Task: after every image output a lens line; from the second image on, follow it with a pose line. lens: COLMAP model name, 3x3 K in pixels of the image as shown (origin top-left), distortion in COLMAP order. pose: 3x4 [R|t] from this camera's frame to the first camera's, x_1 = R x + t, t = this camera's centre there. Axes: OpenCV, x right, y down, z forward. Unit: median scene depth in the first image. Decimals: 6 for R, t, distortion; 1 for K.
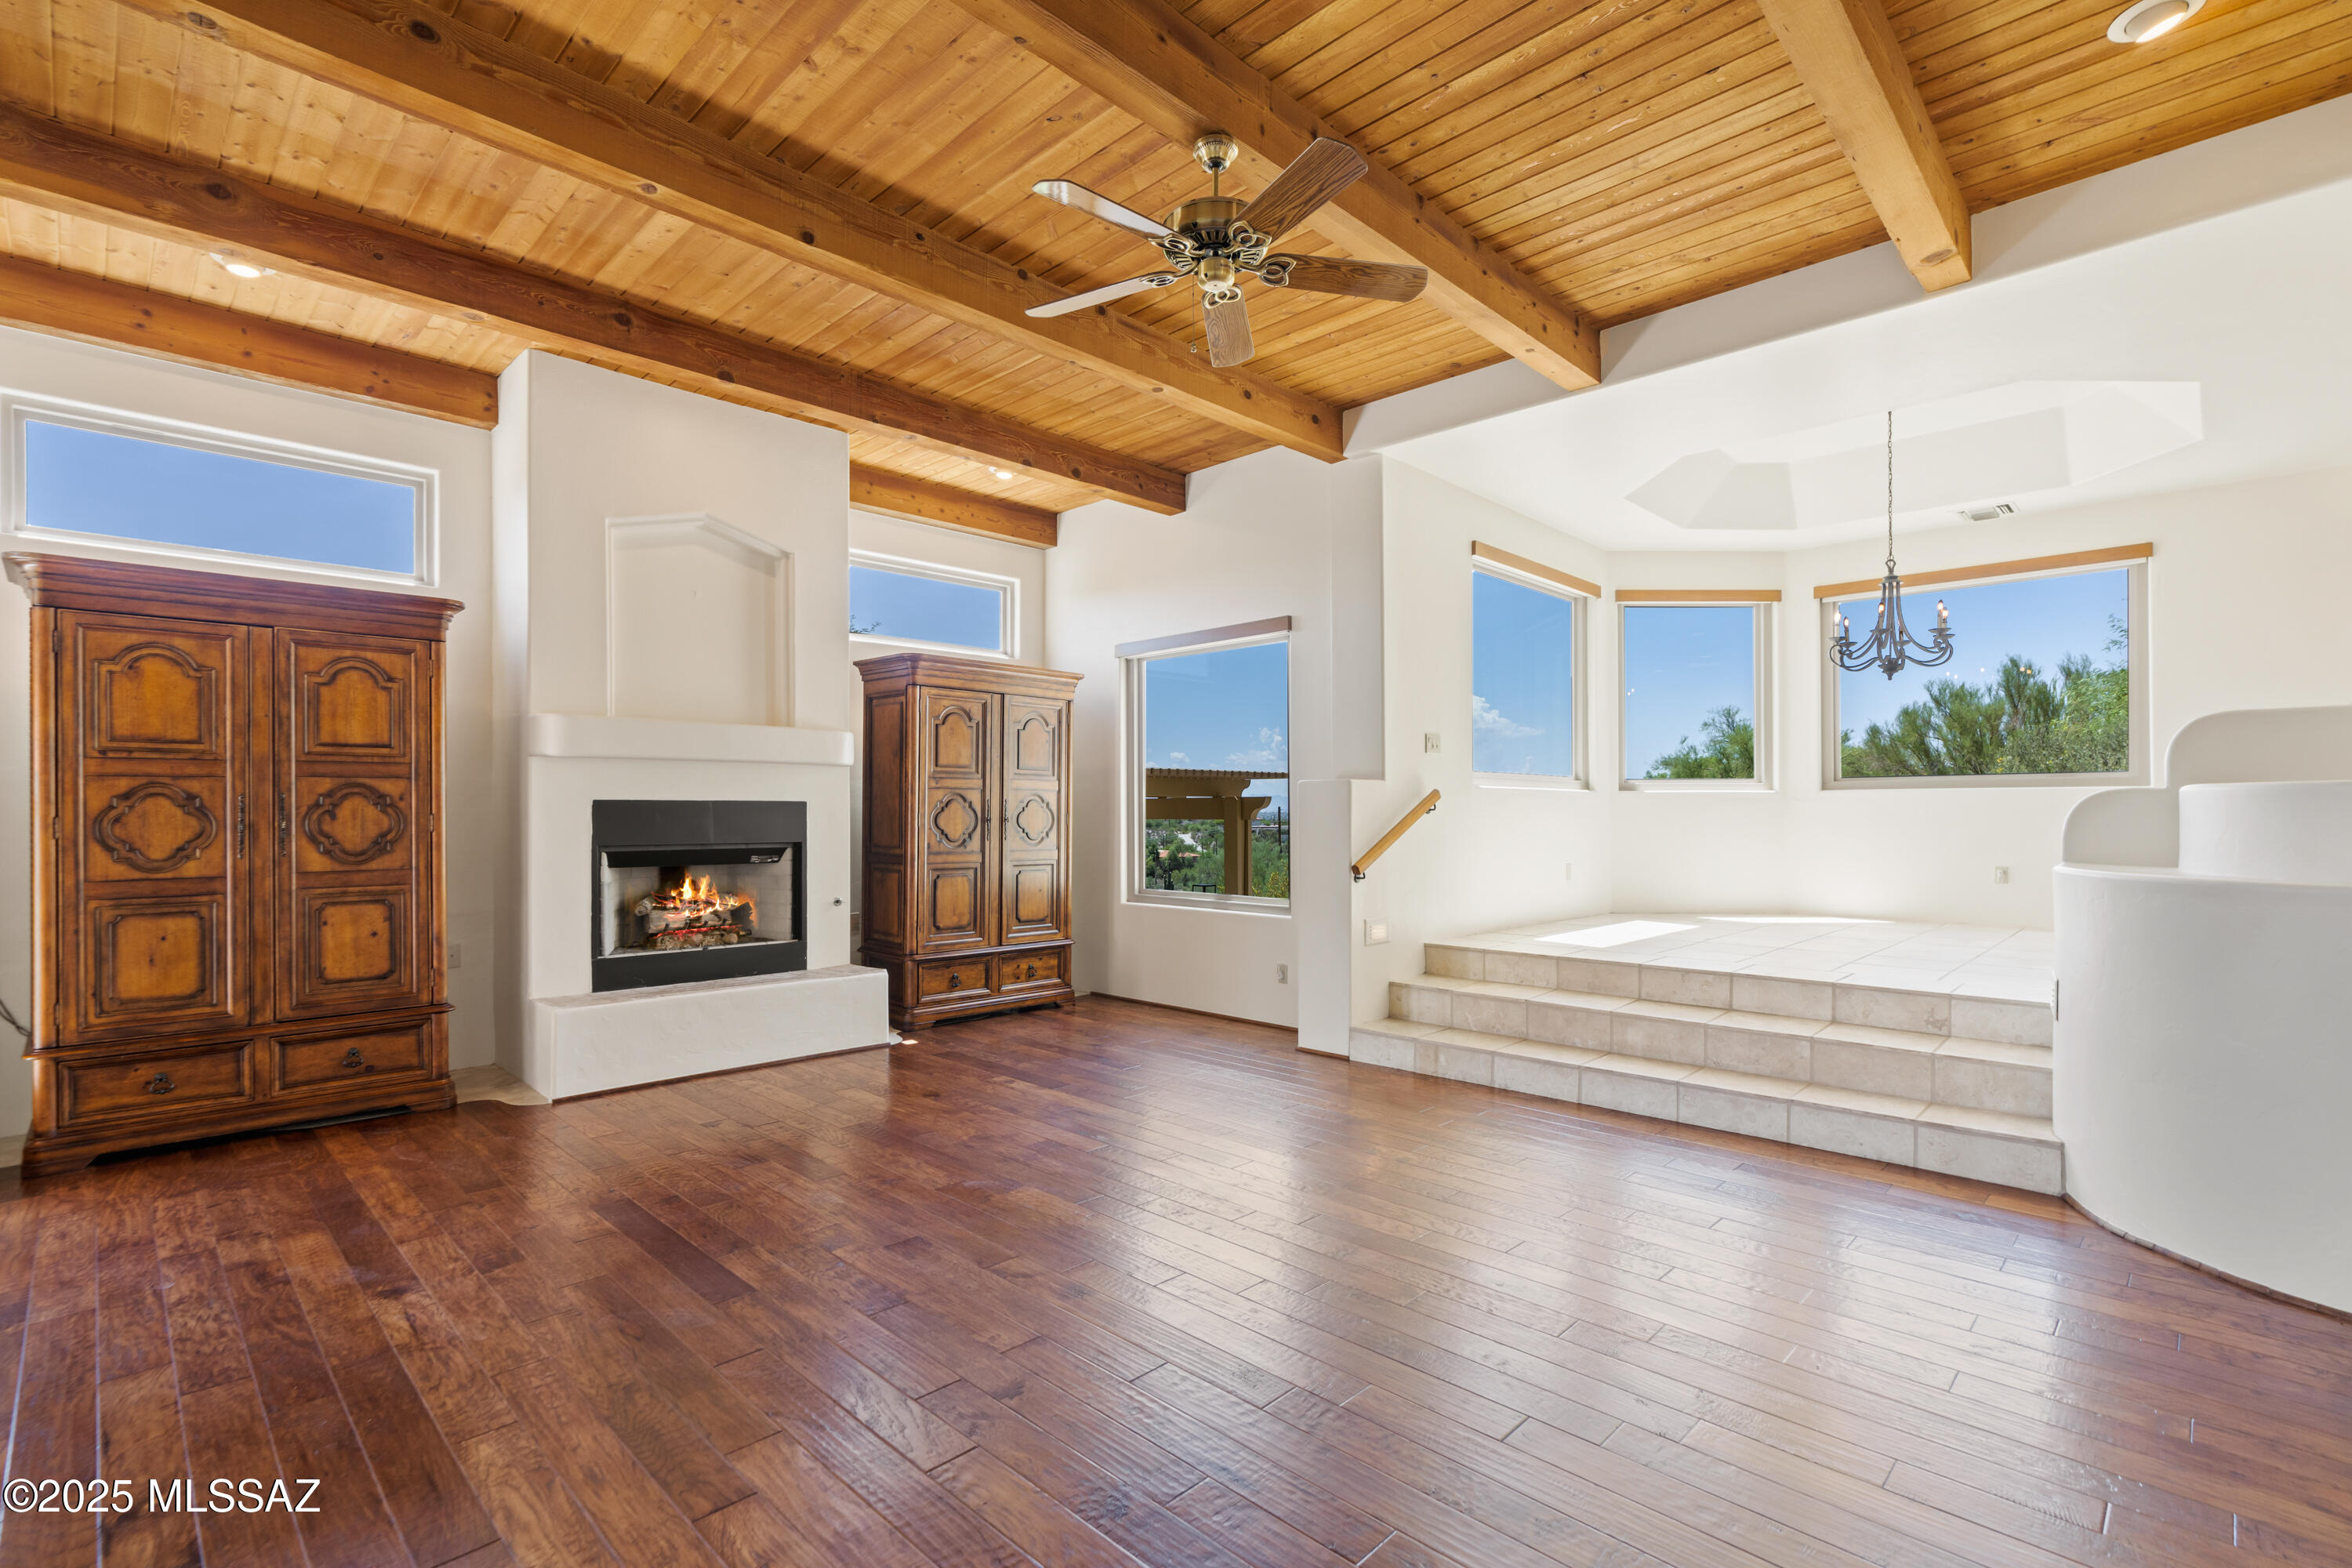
lens RADIAL K [[1072.7, 0, 1176.0], [0, 1072.7, 784.0], [0, 0, 1]] dist [-0.037826, -0.000144]
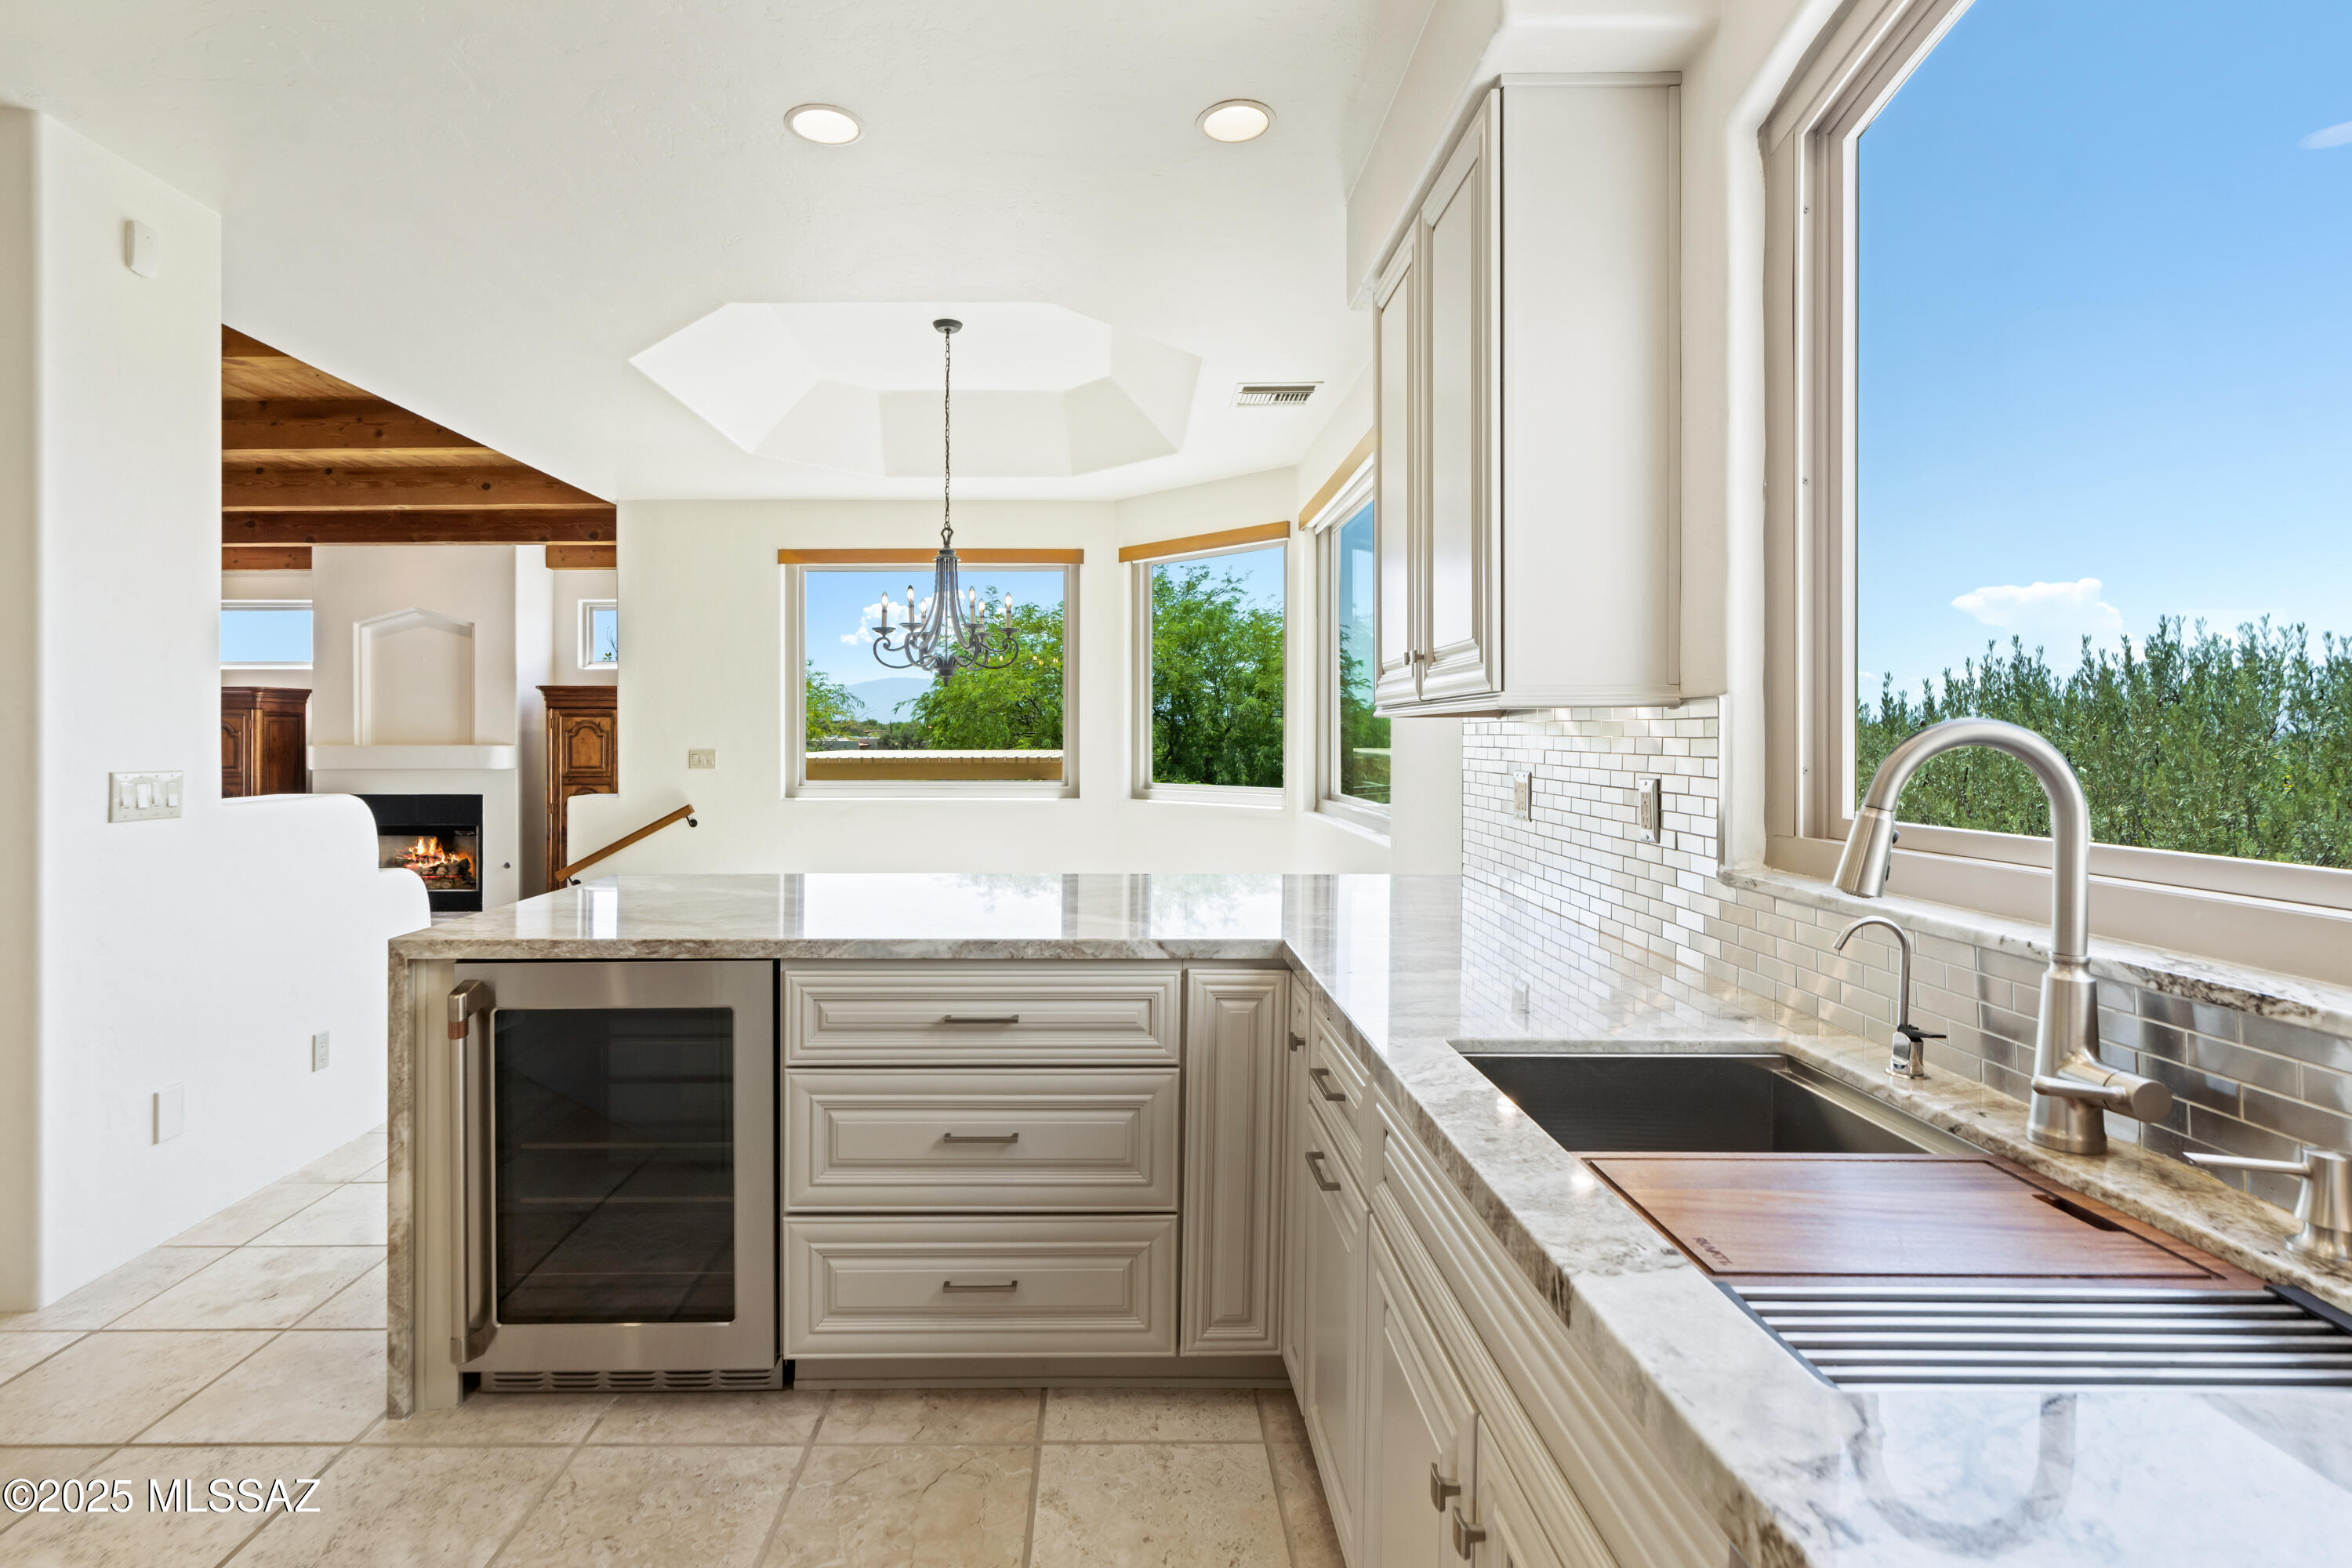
lens RADIAL K [[1072.7, 0, 1176.0], [0, 1072.7, 784.0], [0, 0, 1]] dist [-0.037826, -0.000144]
pose [[0.741059, 0.035160, -0.670519, 1.384196], [0.005376, 0.998285, 0.058289, -0.080515], [0.671419, -0.046800, 0.739599, 0.574583]]
